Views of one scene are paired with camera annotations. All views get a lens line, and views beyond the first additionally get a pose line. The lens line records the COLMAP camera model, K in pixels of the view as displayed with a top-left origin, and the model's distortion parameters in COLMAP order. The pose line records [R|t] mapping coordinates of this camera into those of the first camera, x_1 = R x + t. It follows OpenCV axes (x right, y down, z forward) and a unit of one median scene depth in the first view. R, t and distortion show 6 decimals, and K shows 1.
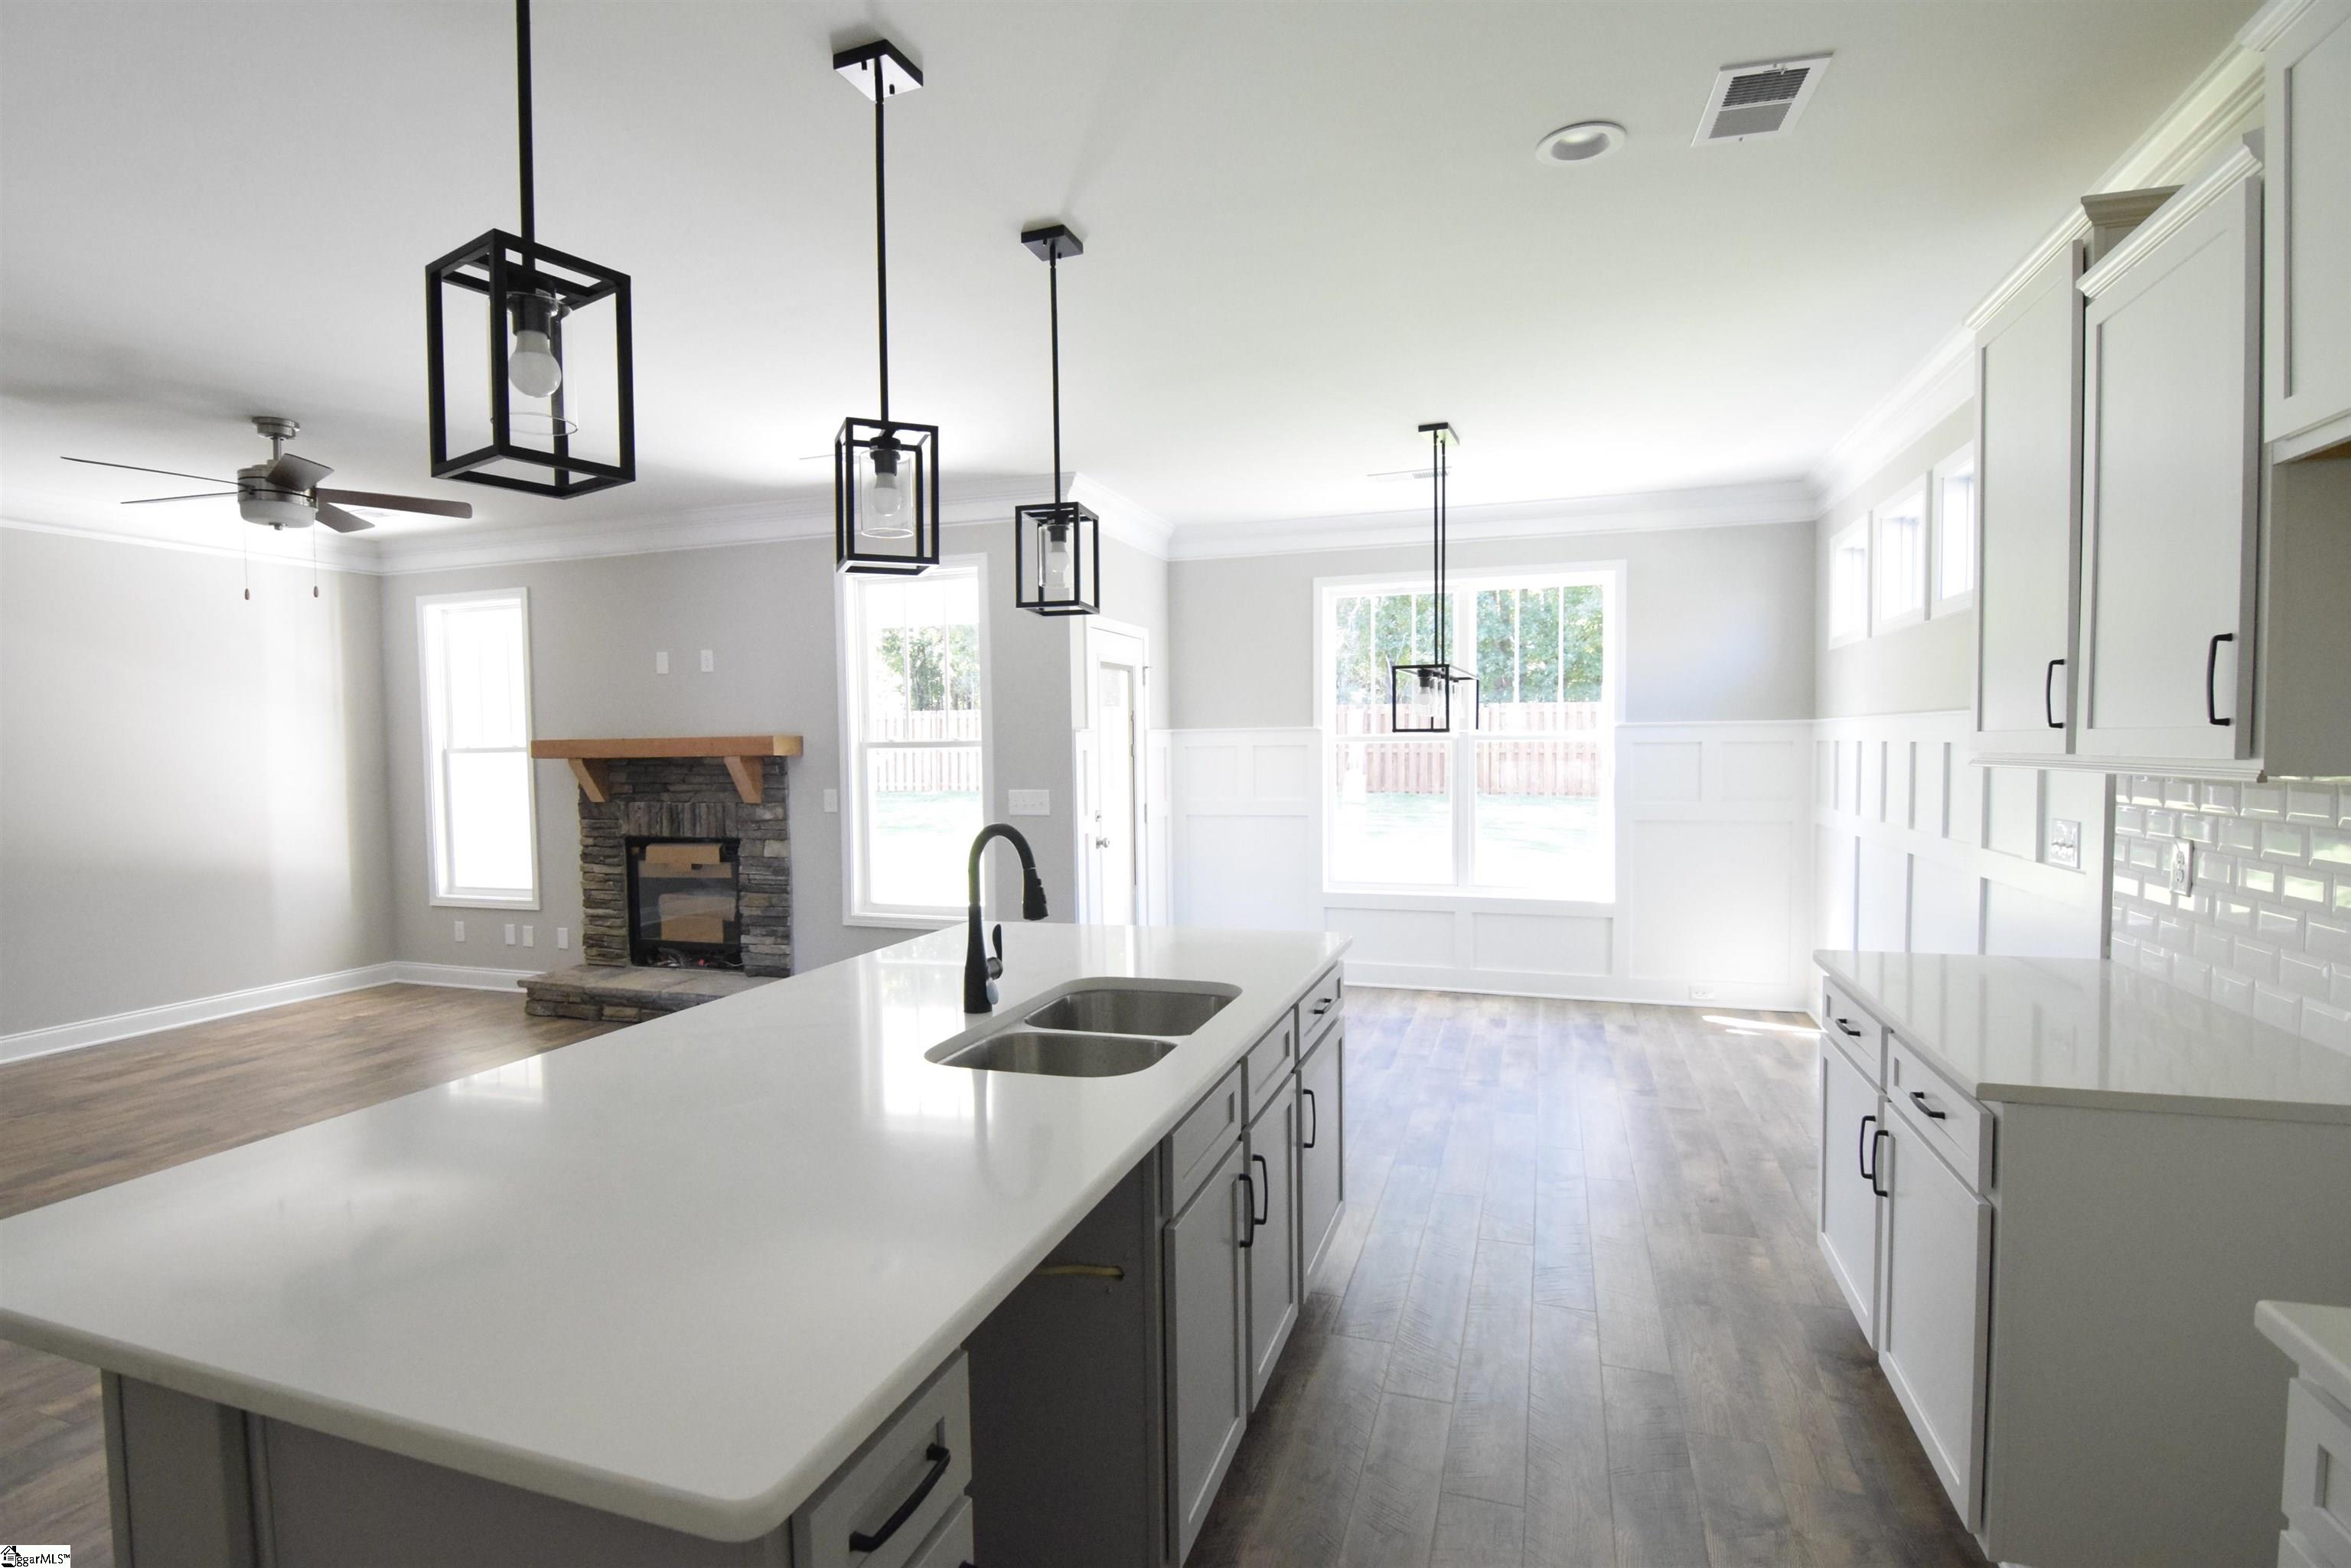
lens RADIAL K [[1144.2, 0, 1157.9], [0, 1144.2, 792.9], [0, 0, 1]] dist [-0.002622, -0.012984]
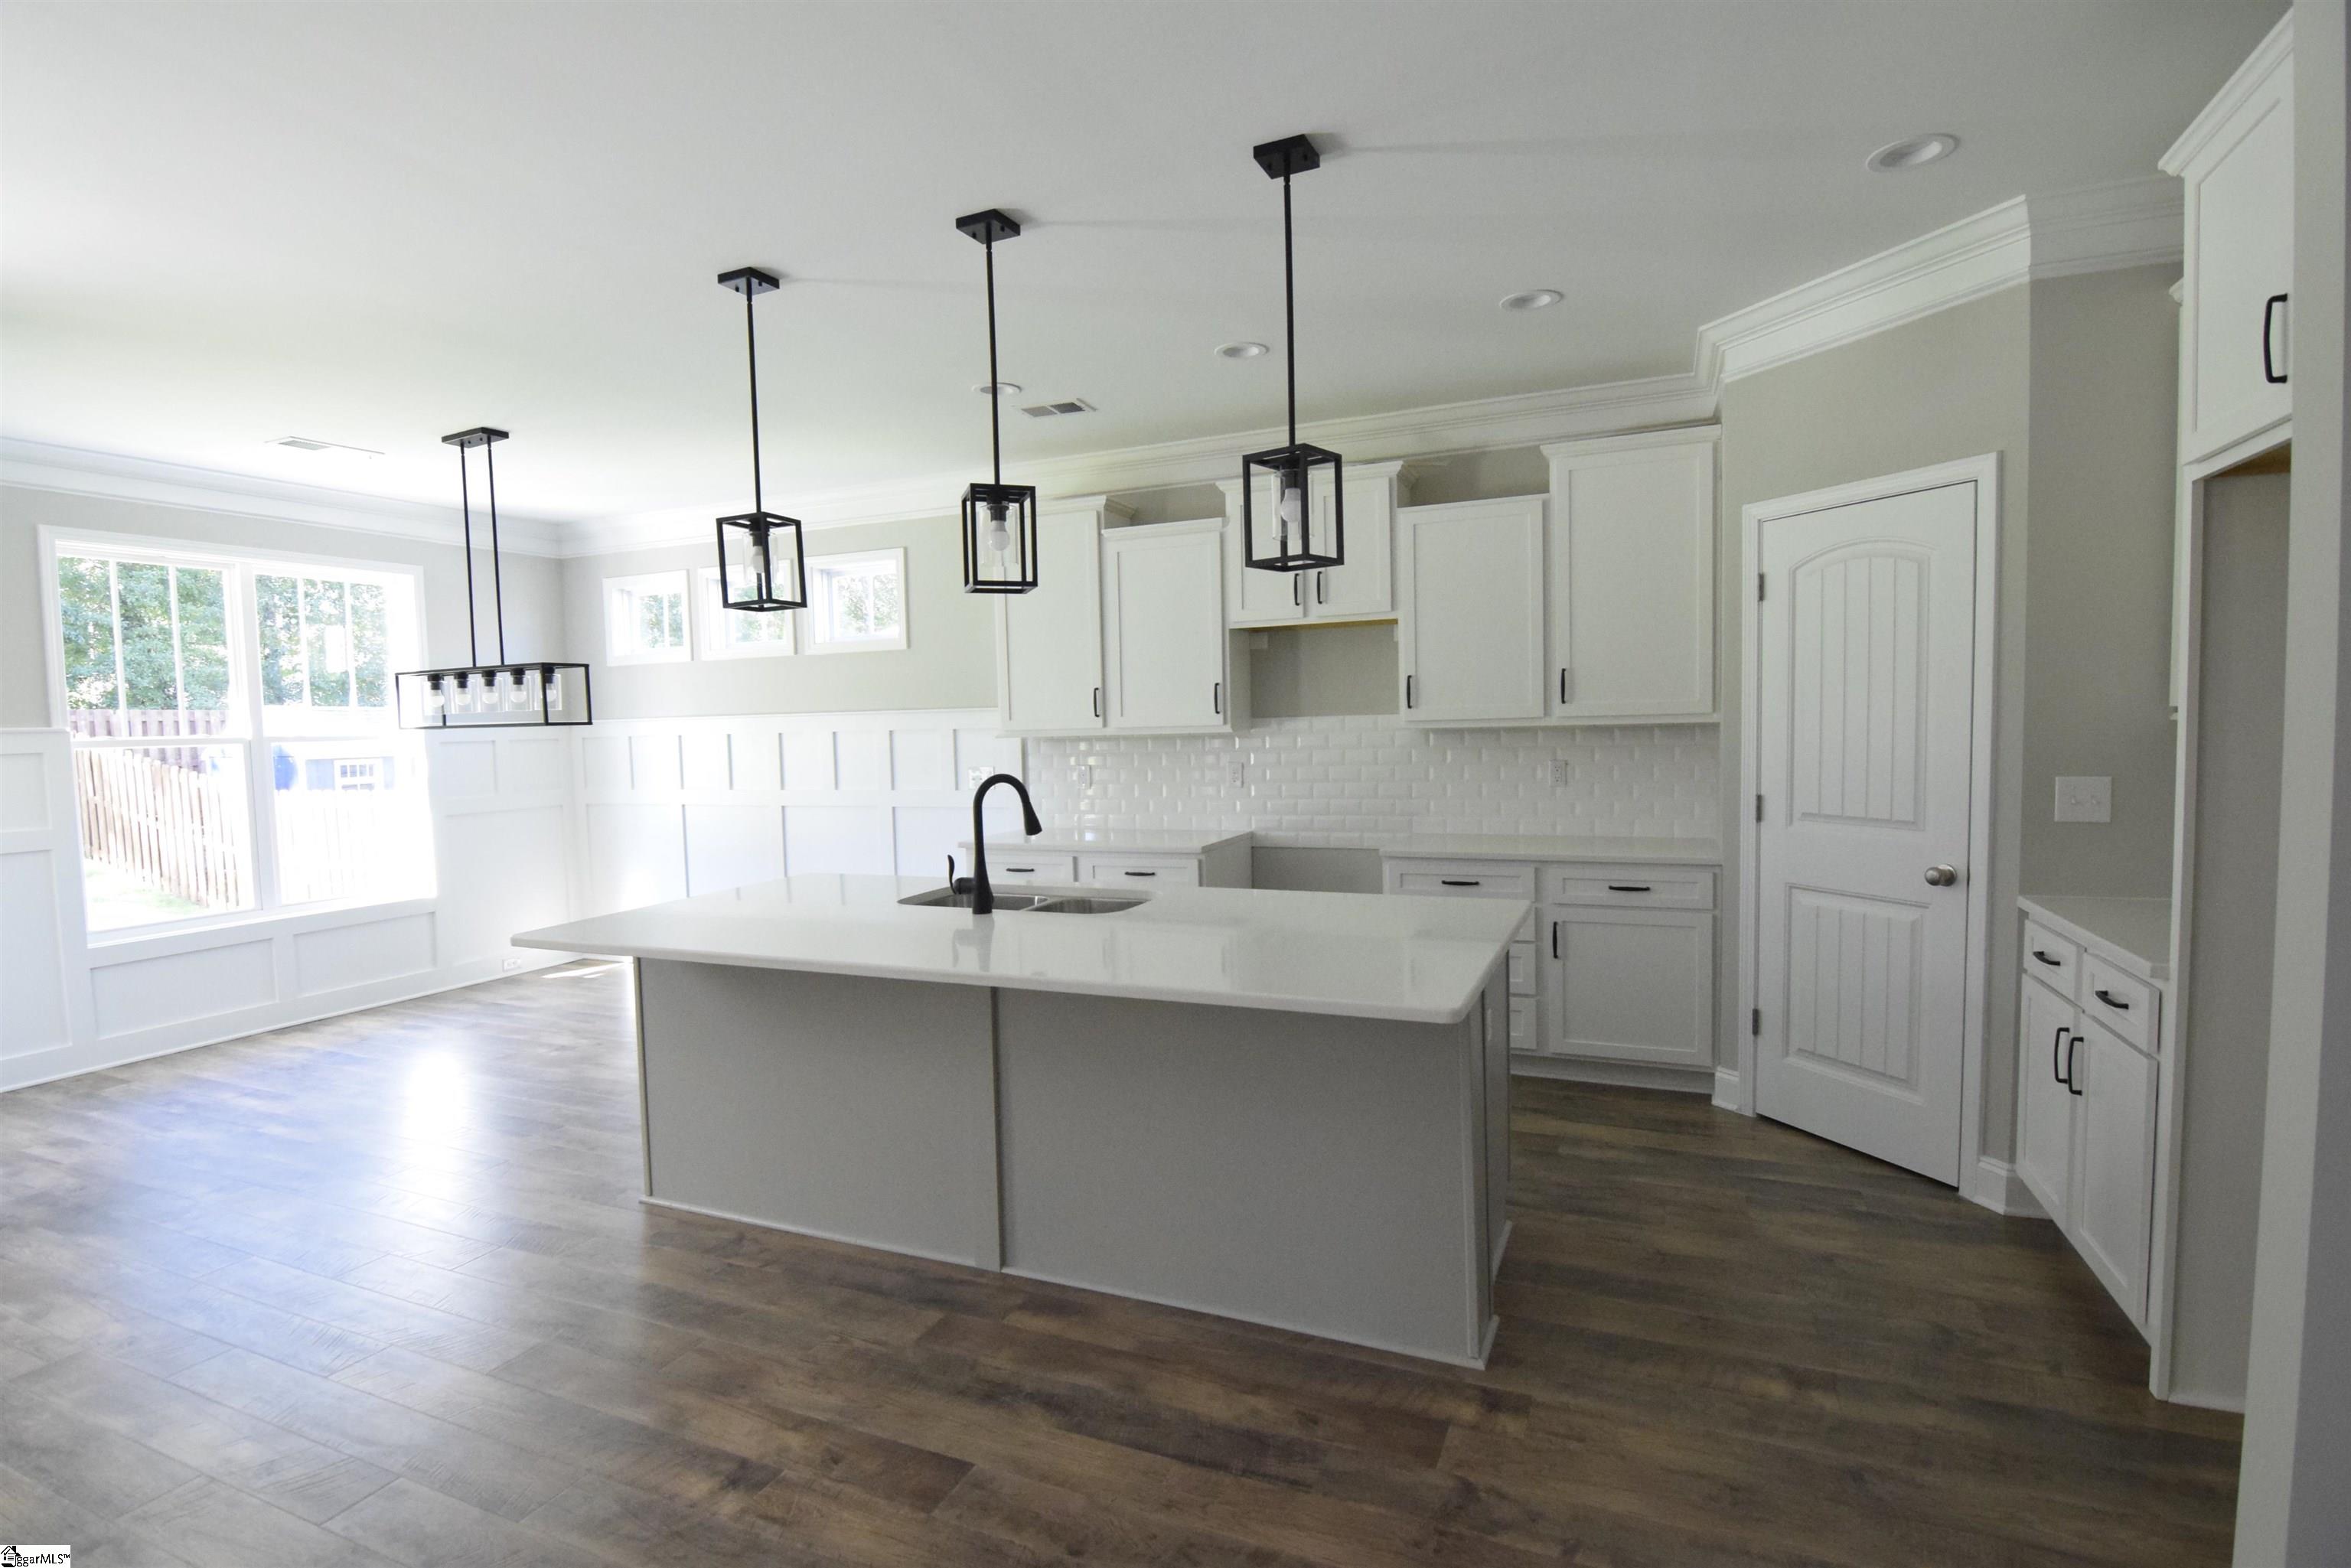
lens RADIAL K [[1144.2, 0, 1157.9], [0, 1144.2, 792.9], [0, 0, 1]] dist [-0.002622, -0.012984]
pose [[0.088474, -0.051272, 0.994758, -1.403385], [0.067913, 0.996661, 0.045330, -0.000889], [-0.993761, 0.063547, 0.091661, 0.615581]]
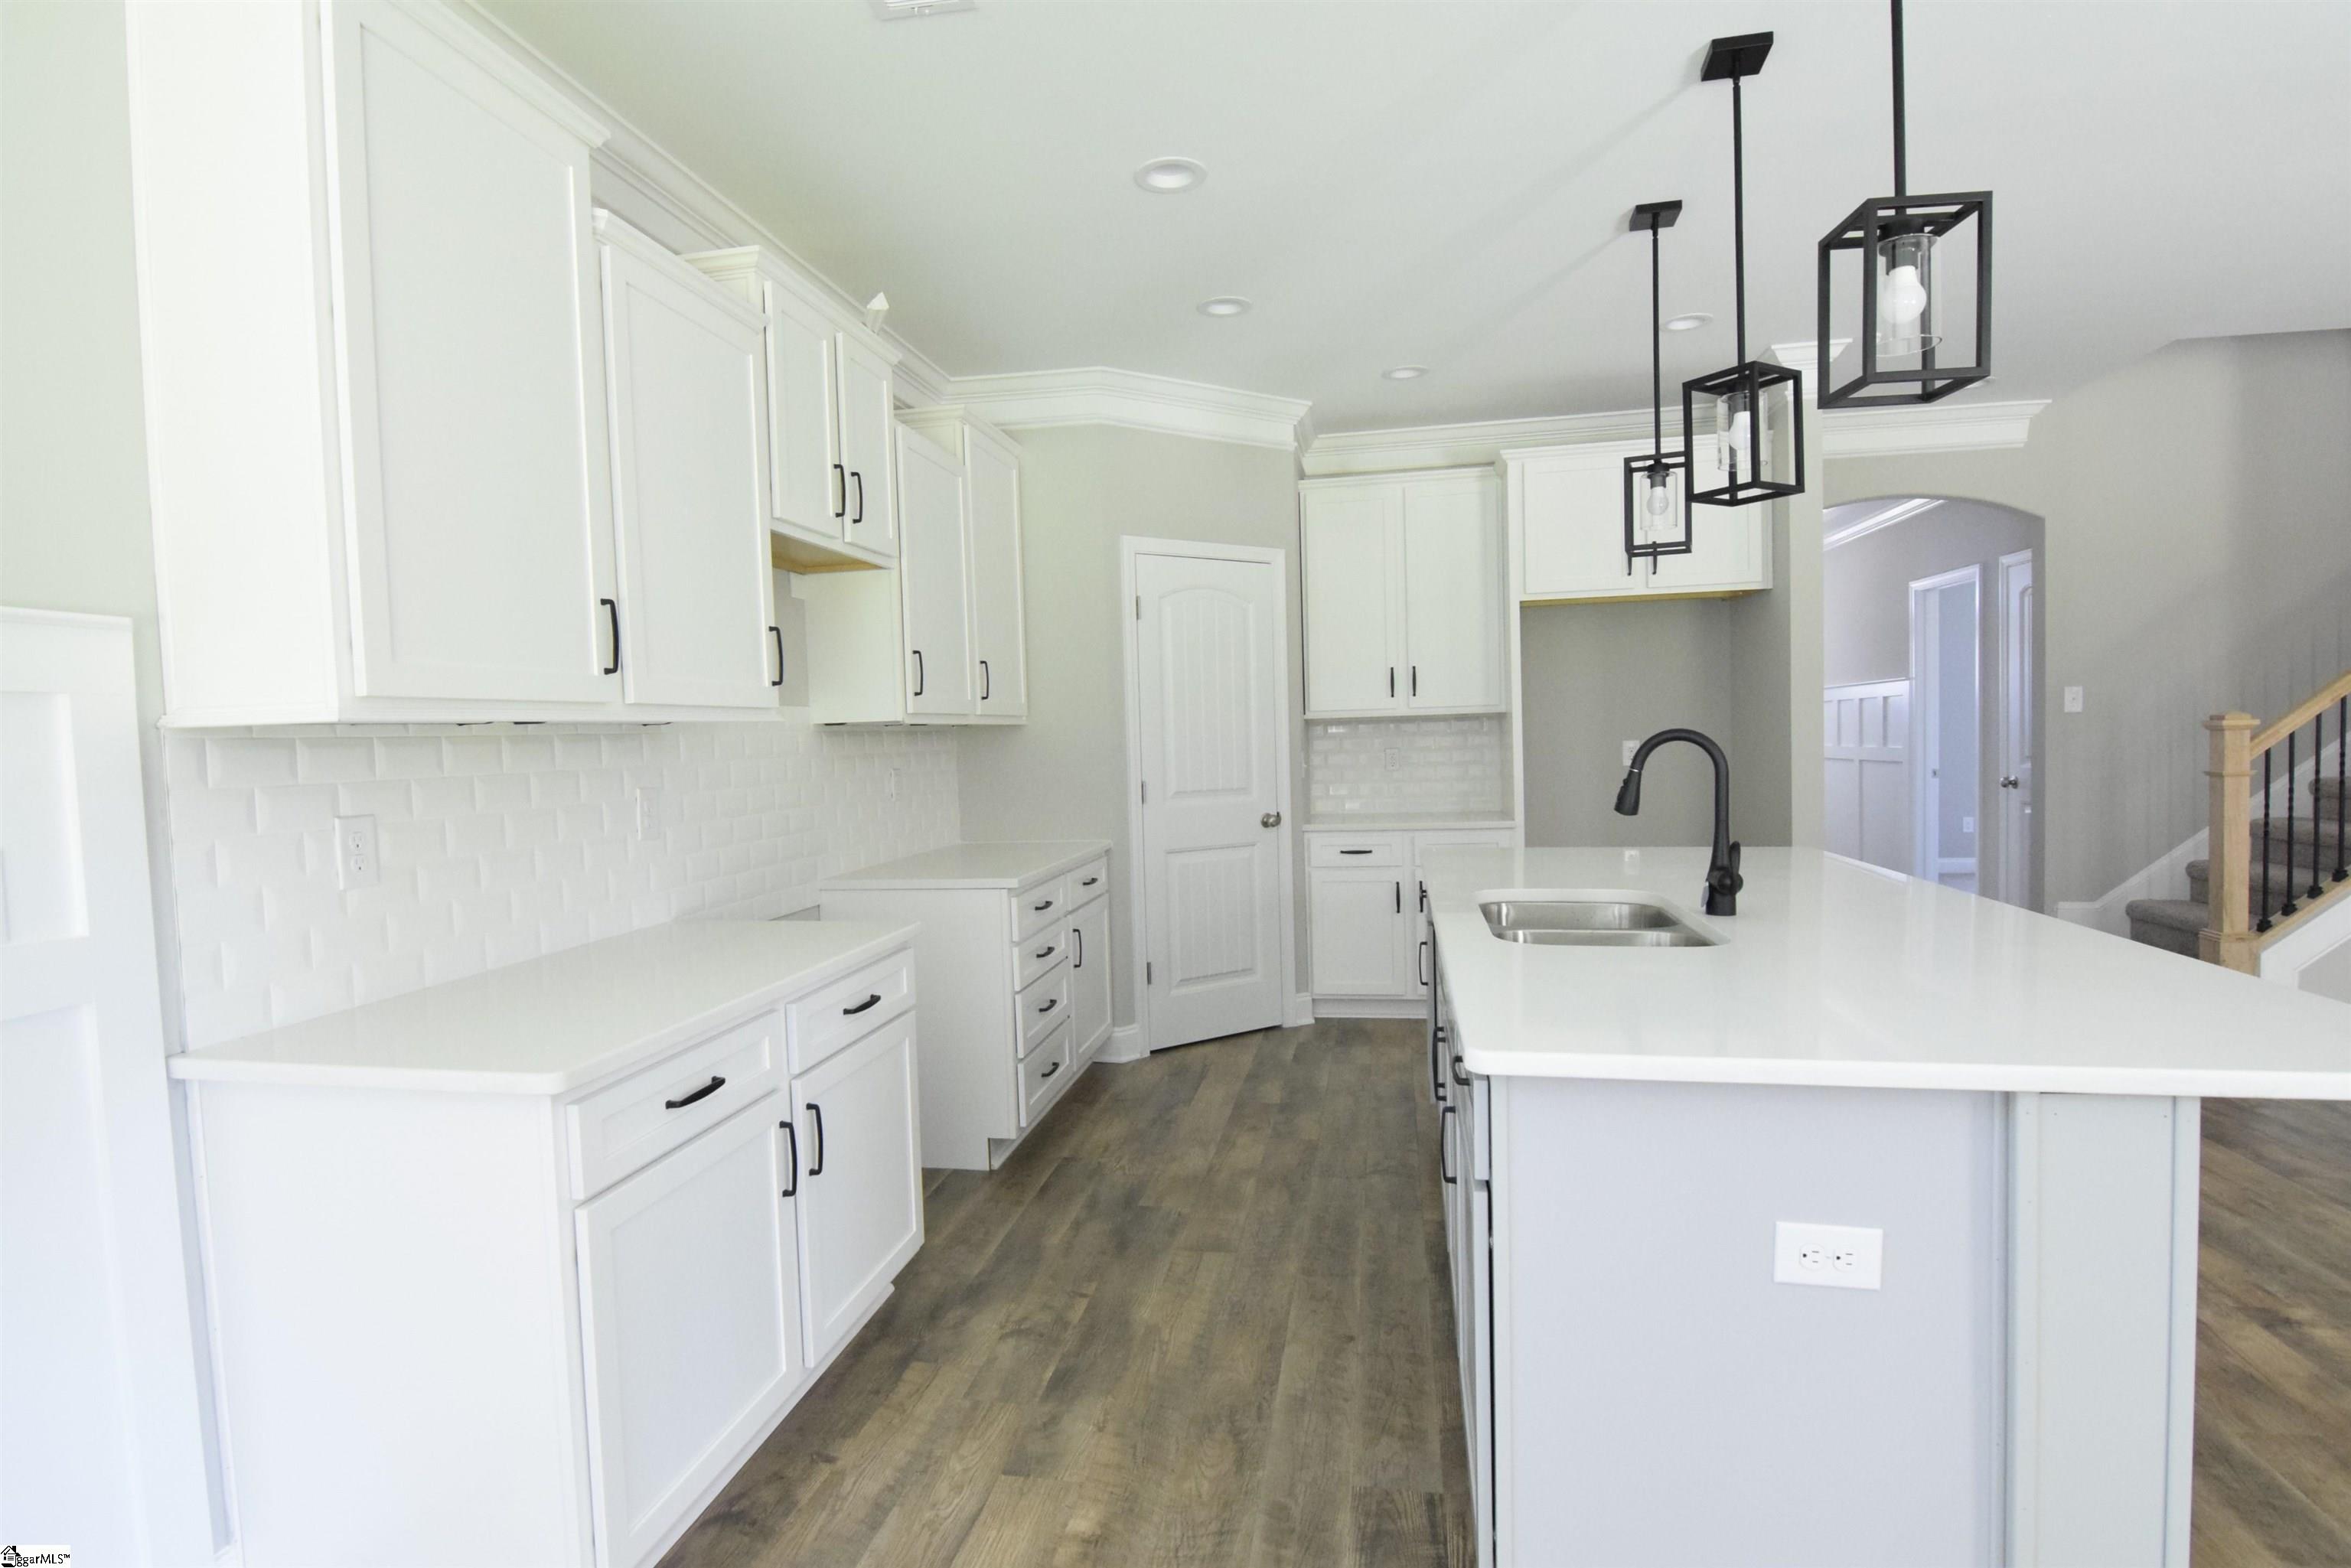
lens RADIAL K [[1189.9, 0, 1160.3], [0, 1189.9, 792.2], [0, 0, 1]] dist [-0.002568, -0.013010]
pose [[-0.988776, 0.052539, -0.139863, 0.445582], [0.039724, 0.994883, 0.092895, -0.030698], [0.144028, 0.086297, -0.985804, 1.835515]]
